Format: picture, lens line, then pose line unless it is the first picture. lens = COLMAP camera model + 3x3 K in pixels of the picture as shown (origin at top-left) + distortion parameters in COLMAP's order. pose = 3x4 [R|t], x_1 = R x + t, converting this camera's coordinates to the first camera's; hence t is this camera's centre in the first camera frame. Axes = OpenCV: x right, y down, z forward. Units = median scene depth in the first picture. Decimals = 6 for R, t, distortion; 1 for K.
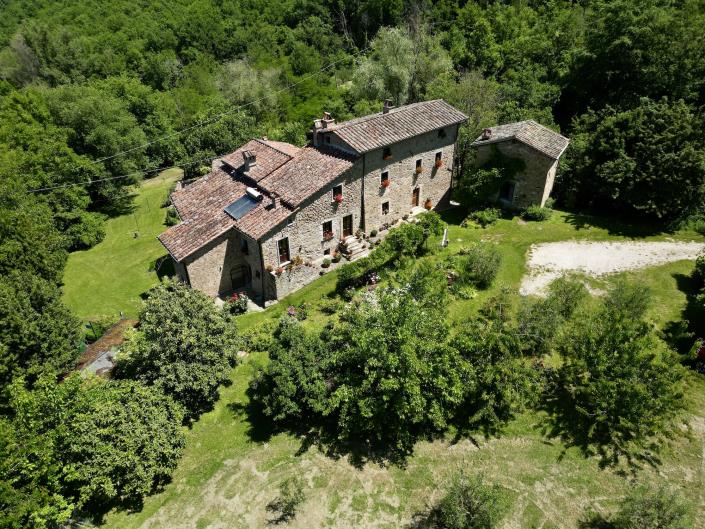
lens RADIAL K [[495.4, 0, 354.5], [0, 495.4, 268.9], [0, 0, 1]] dist [0.072317, -0.072262]
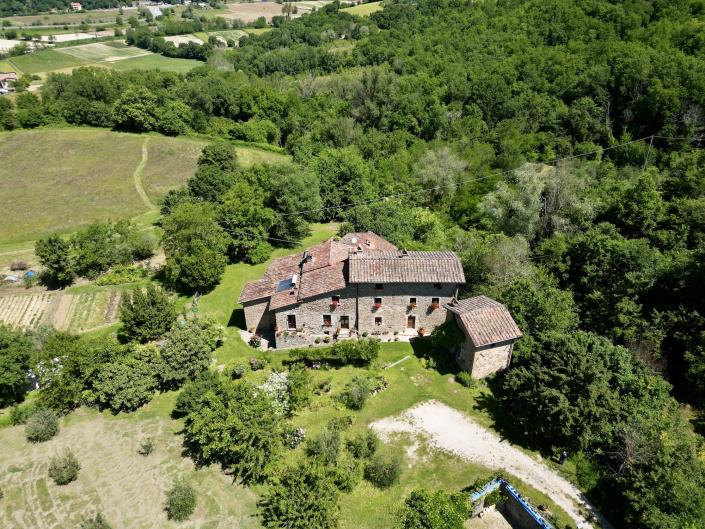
lens RADIAL K [[495.4, 0, 354.5], [0, 495.4, 268.9], [0, 0, 1]] dist [0.072317, -0.072262]
pose [[0.758076, 0.360646, -0.543374, 0.786551], [-0.359358, 0.926280, 0.113435, -0.434550], [0.544226, 0.109273, 0.831792, -0.197441]]
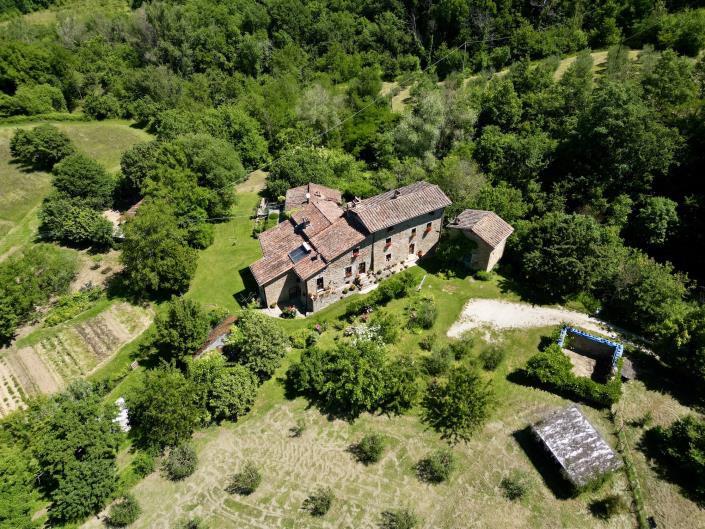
lens RADIAL K [[495.4, 0, 354.5], [0, 495.4, 268.9], [0, 0, 1]] dist [0.072317, -0.072262]
pose [[0.984458, 0.125883, -0.122456, 0.172763], [-0.105920, 0.981784, 0.157736, -0.363944], [0.140082, -0.142314, 0.979859, -0.625201]]
